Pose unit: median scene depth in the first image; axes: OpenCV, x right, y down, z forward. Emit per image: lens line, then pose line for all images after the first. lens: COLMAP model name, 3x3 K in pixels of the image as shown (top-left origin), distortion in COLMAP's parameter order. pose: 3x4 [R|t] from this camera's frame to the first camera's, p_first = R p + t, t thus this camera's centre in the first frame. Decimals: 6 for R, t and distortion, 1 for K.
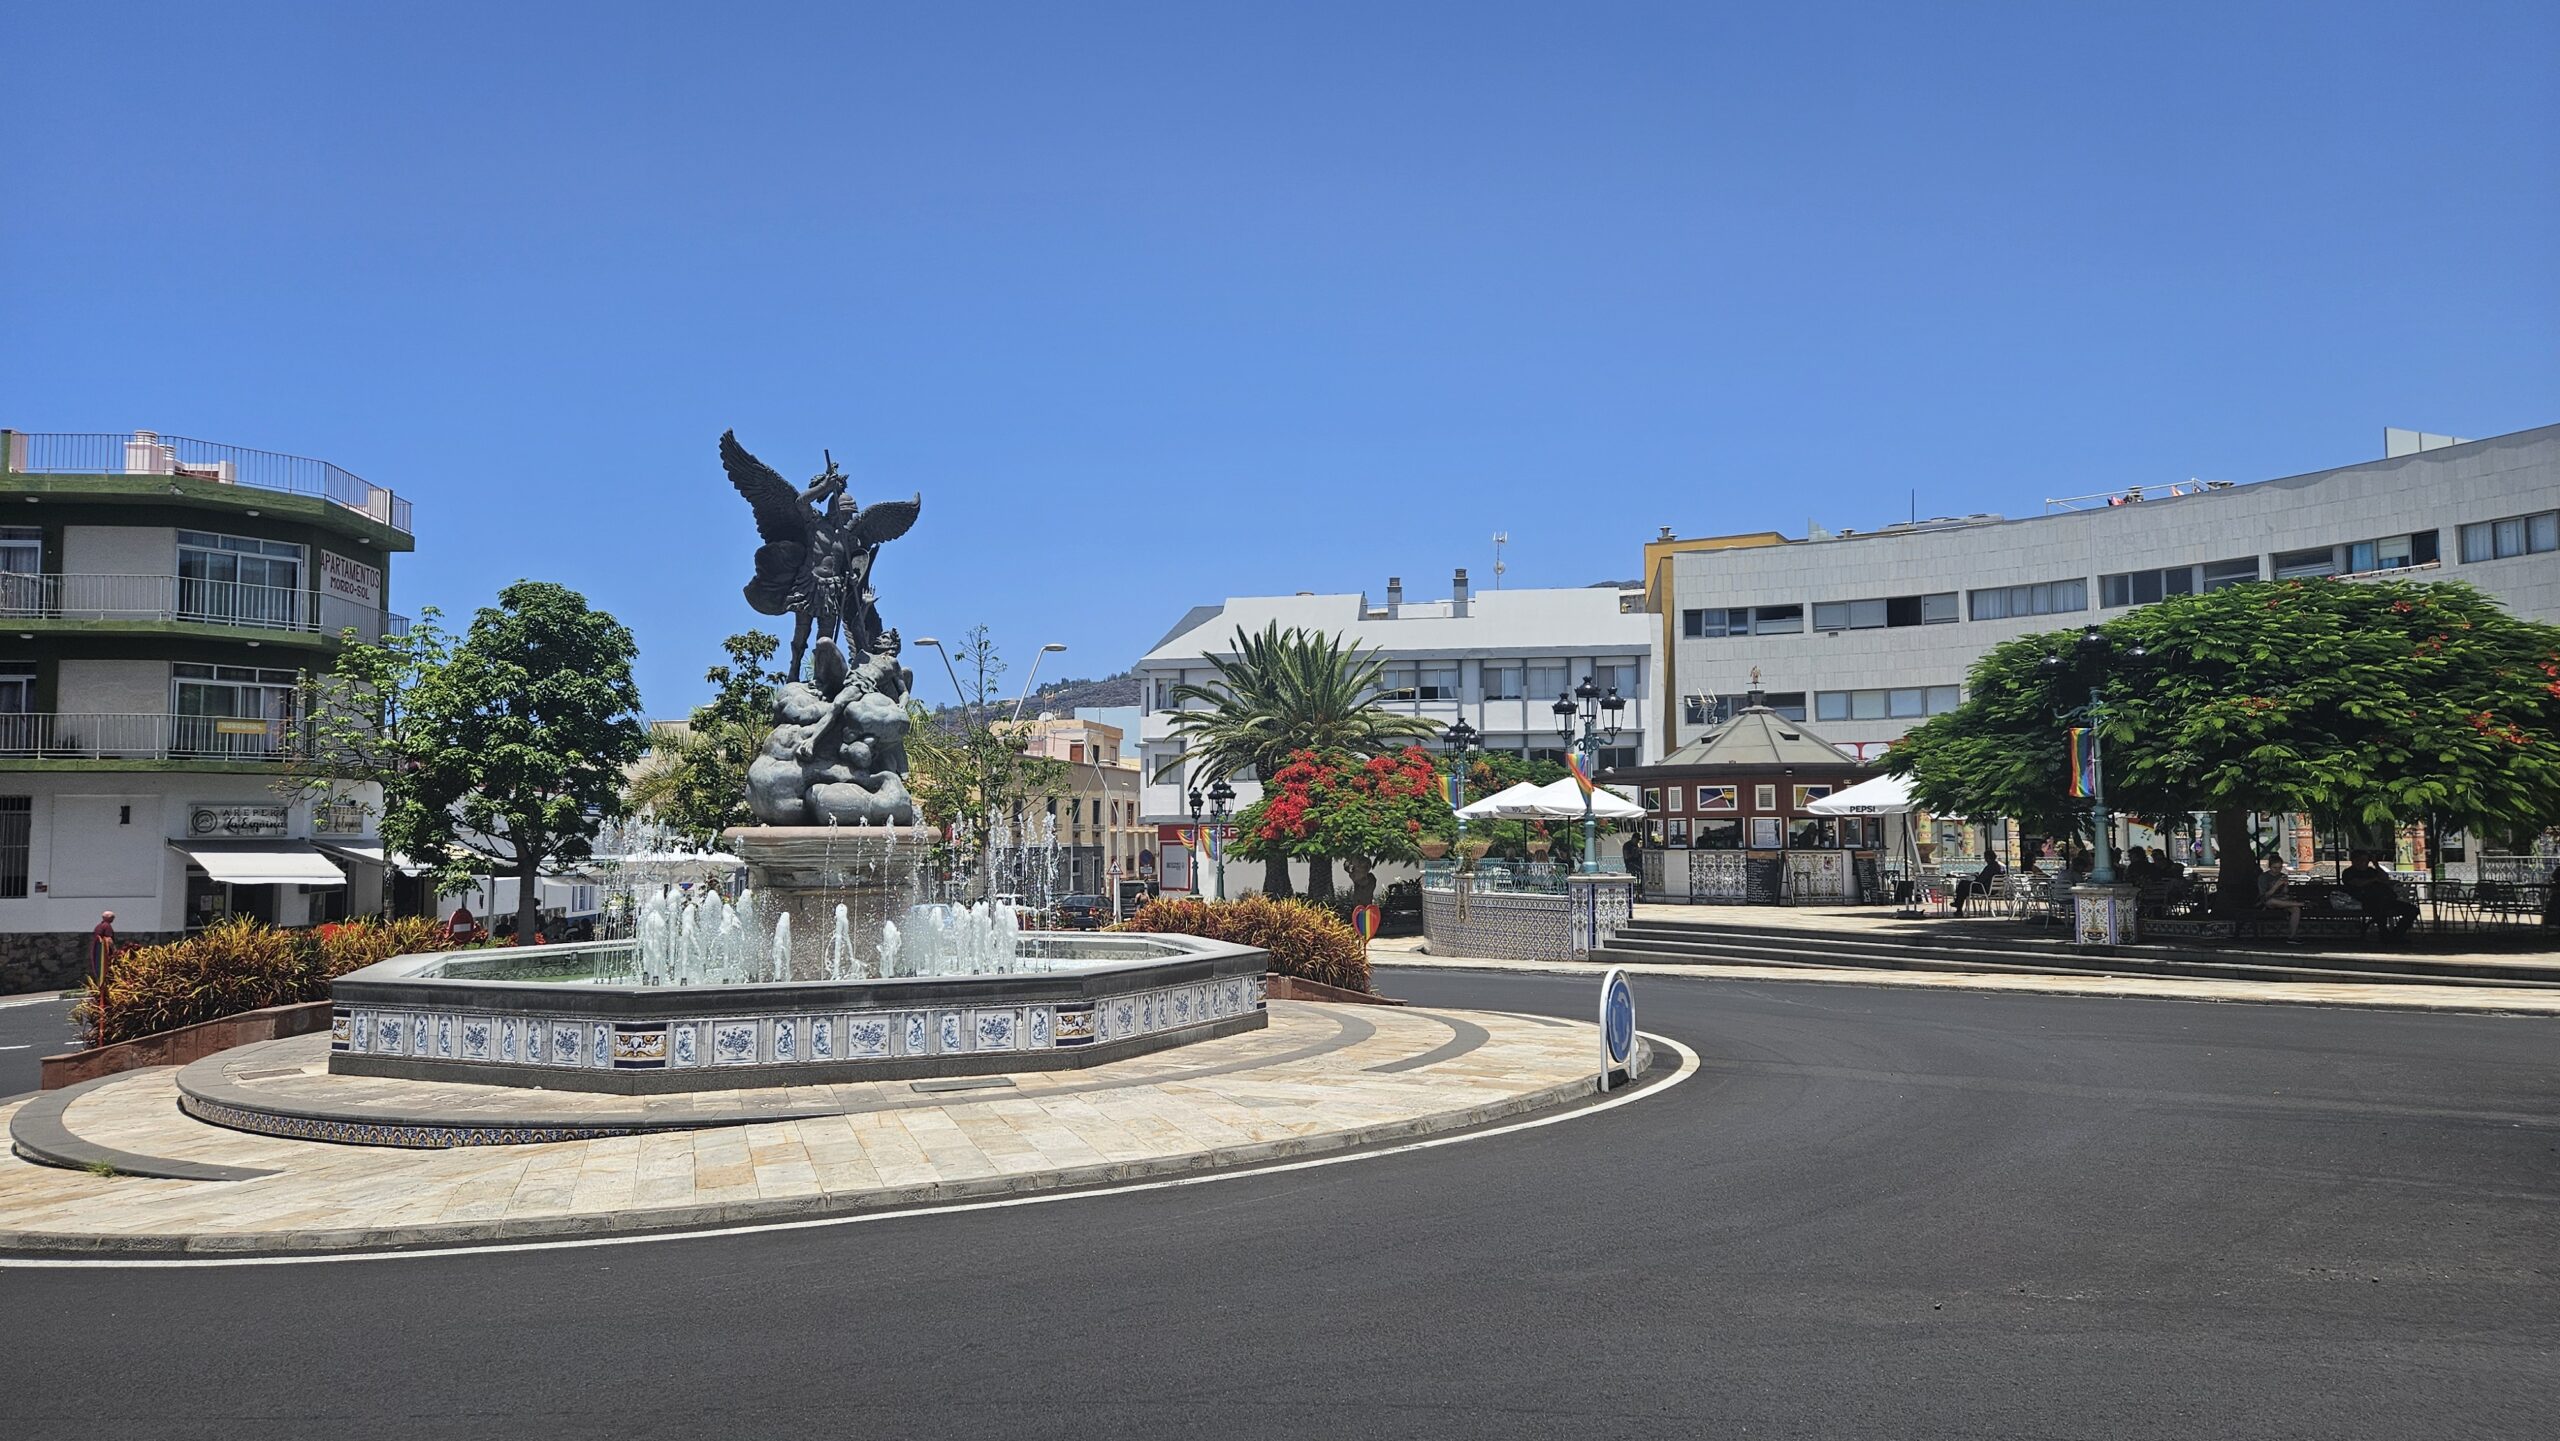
lens RADIAL K [[1707.8, 0, 1281.8], [0, 1707.8, 710.1], [0, 0, 1]] dist [0.058071, -0.022458]
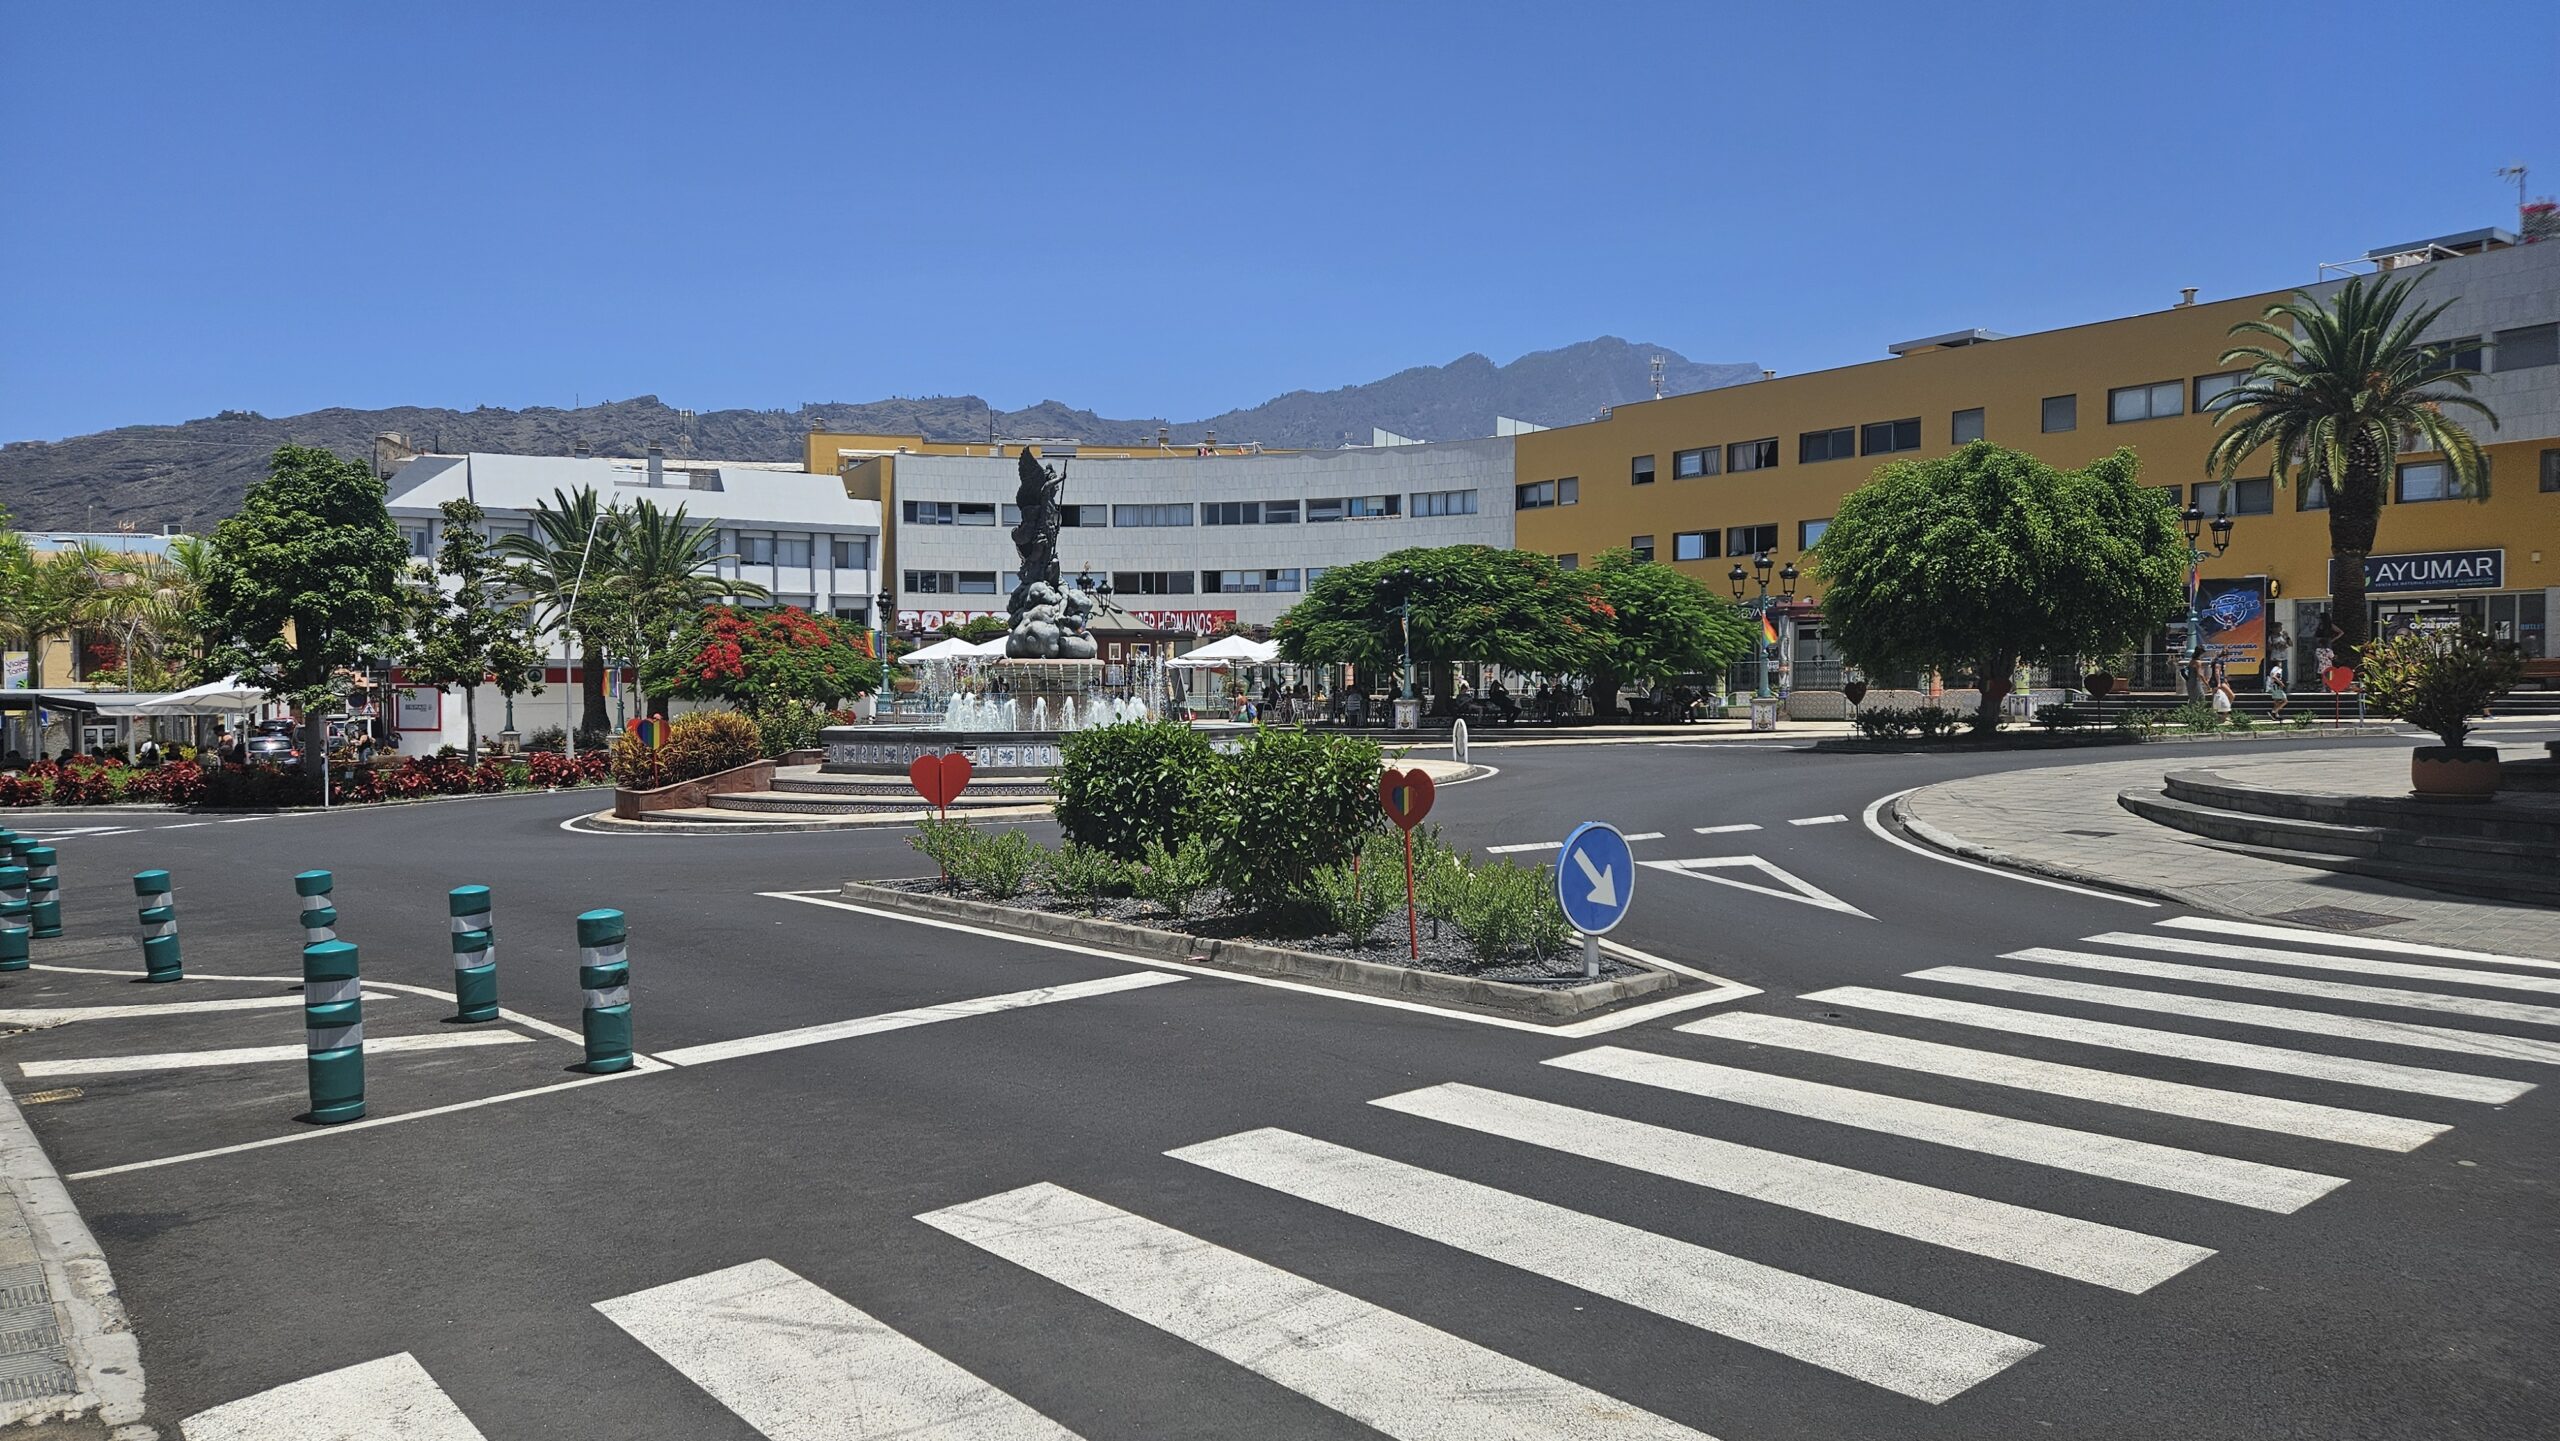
lens RADIAL K [[1707.8, 0, 1295.0], [0, 1707.8, 711.2], [0, 0, 1]] dist [0.058071, -0.022458]
pose [[0.782002, -0.005927, 0.623248, -0.450595], [-0.046906, 0.996559, 0.068331, -0.005862], [-0.621508, -0.082669, 0.779033, -0.229396]]
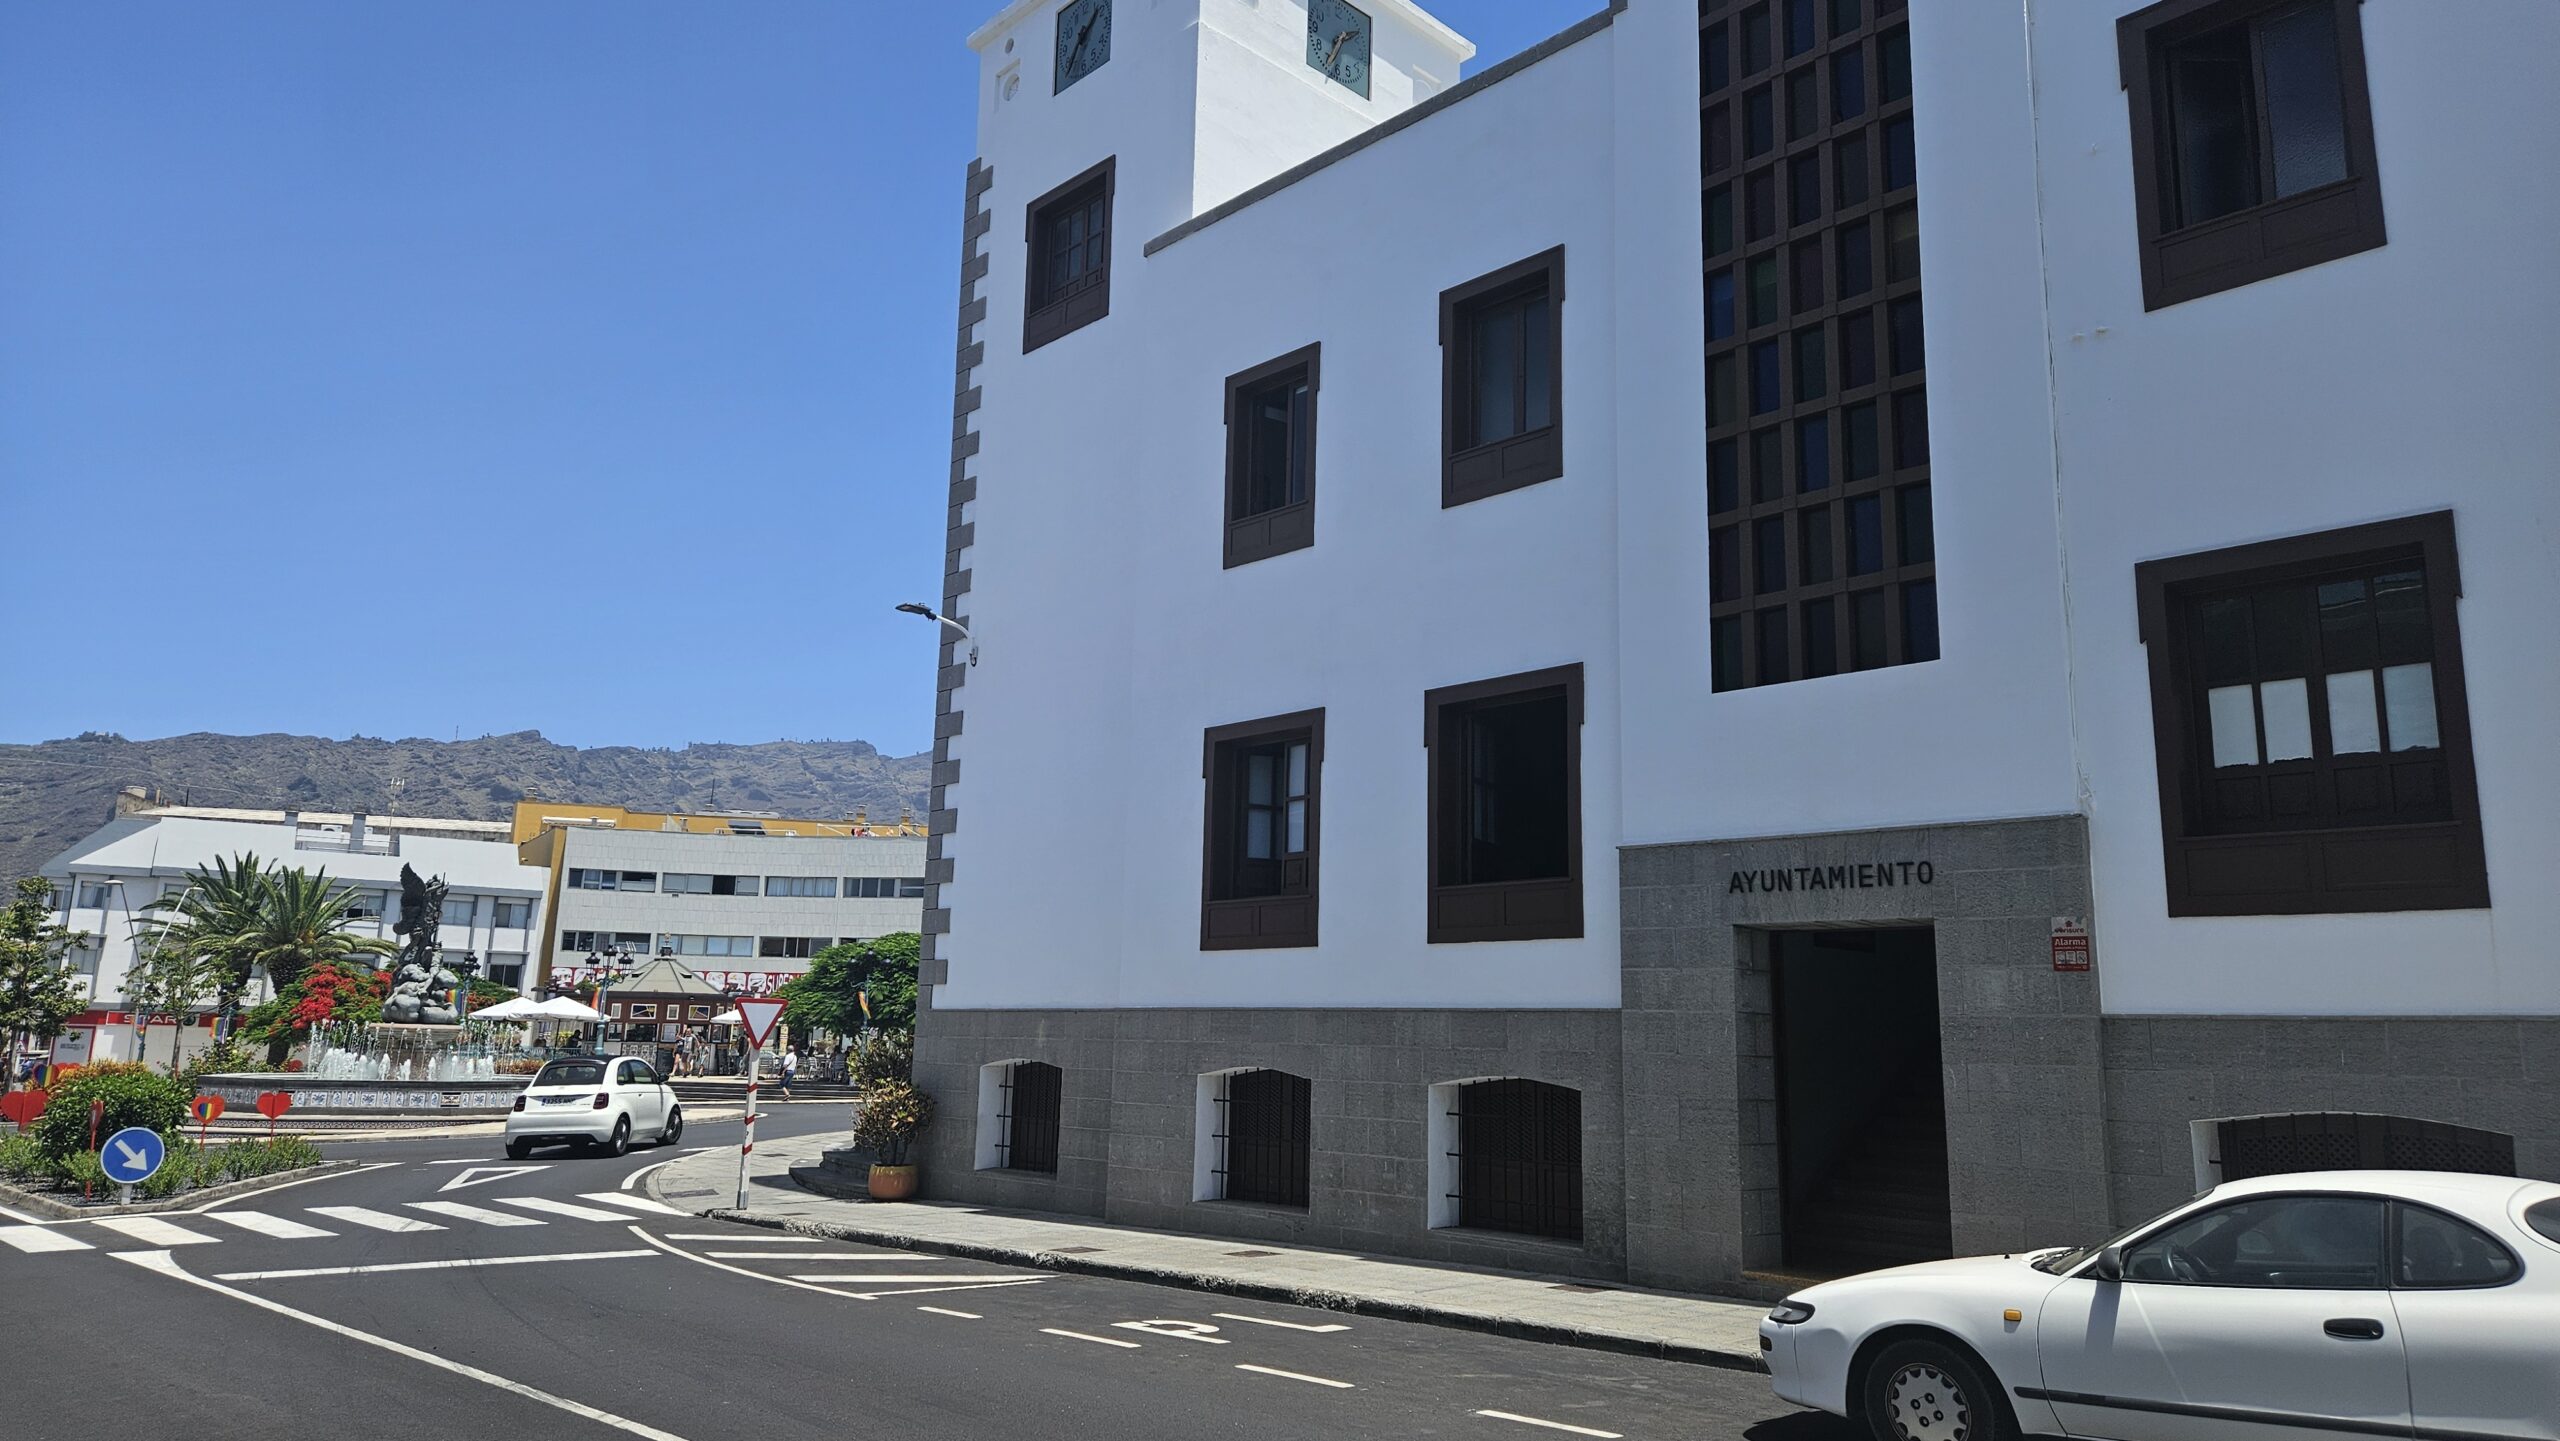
lens RADIAL K [[1707.8, 0, 1279.1], [0, 1707.8, 698.6], [0, 0, 1]] dist [0.058071, -0.022458]
pose [[0.744322, 0.158073, 0.648843, -0.380065], [-0.080177, 0.985707, -0.148165, -0.045310], [-0.662990, 0.058260, 0.746358, -0.625868]]
